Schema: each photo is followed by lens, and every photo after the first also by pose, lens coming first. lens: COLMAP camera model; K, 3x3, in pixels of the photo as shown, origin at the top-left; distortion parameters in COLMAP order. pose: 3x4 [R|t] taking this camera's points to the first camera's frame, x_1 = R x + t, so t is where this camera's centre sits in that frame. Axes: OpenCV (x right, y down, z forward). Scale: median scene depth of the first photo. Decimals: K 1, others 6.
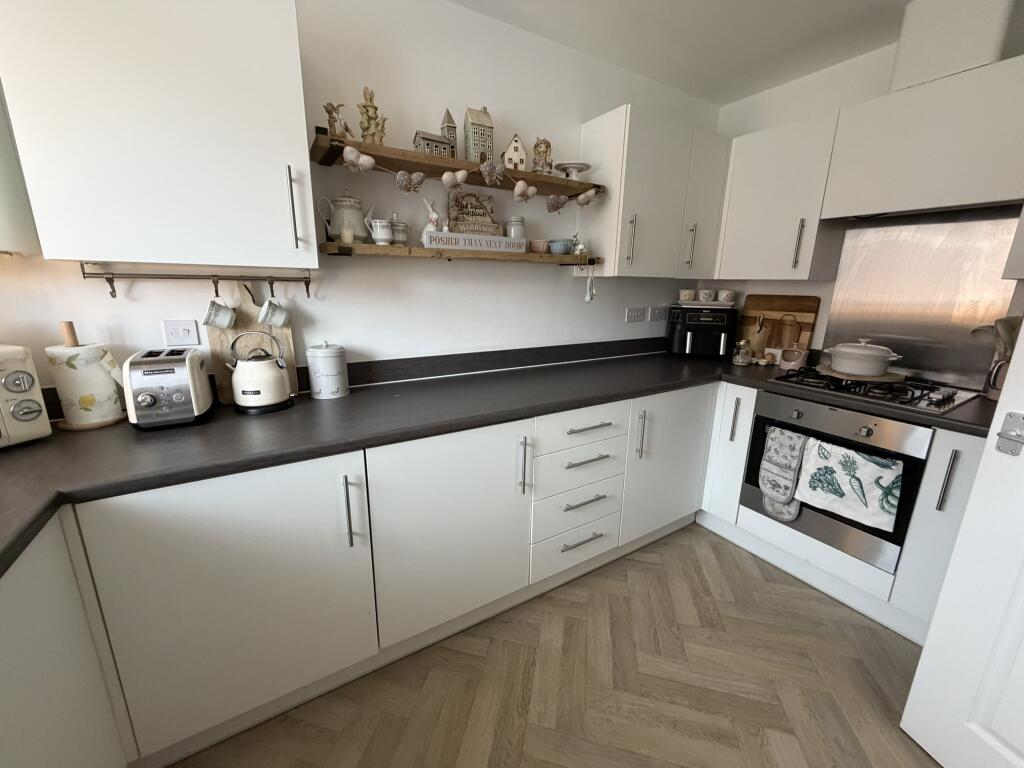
lens RADIAL K [[408.0, 0, 509.4], [0, 408.0, 383.1], [0, 0, 1]] dist [0.000226, 0.000113]
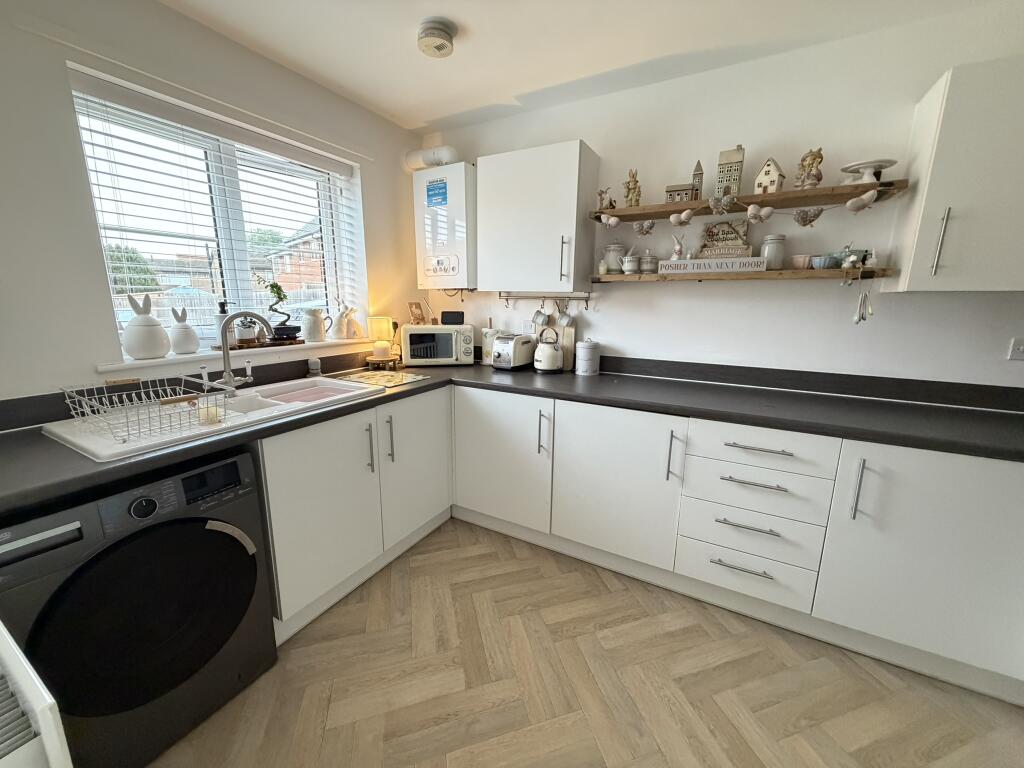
lens RADIAL K [[408.0, 0, 509.4], [0, 408.0, 383.1], [0, 0, 1]] dist [0.000226, 0.000113]
pose [[0.484743, 0.168567, -0.858259, 0.742650], [-0.211789, 0.974674, 0.071813, 0.014614], [0.848628, 0.146958, 0.508167, -0.008943]]
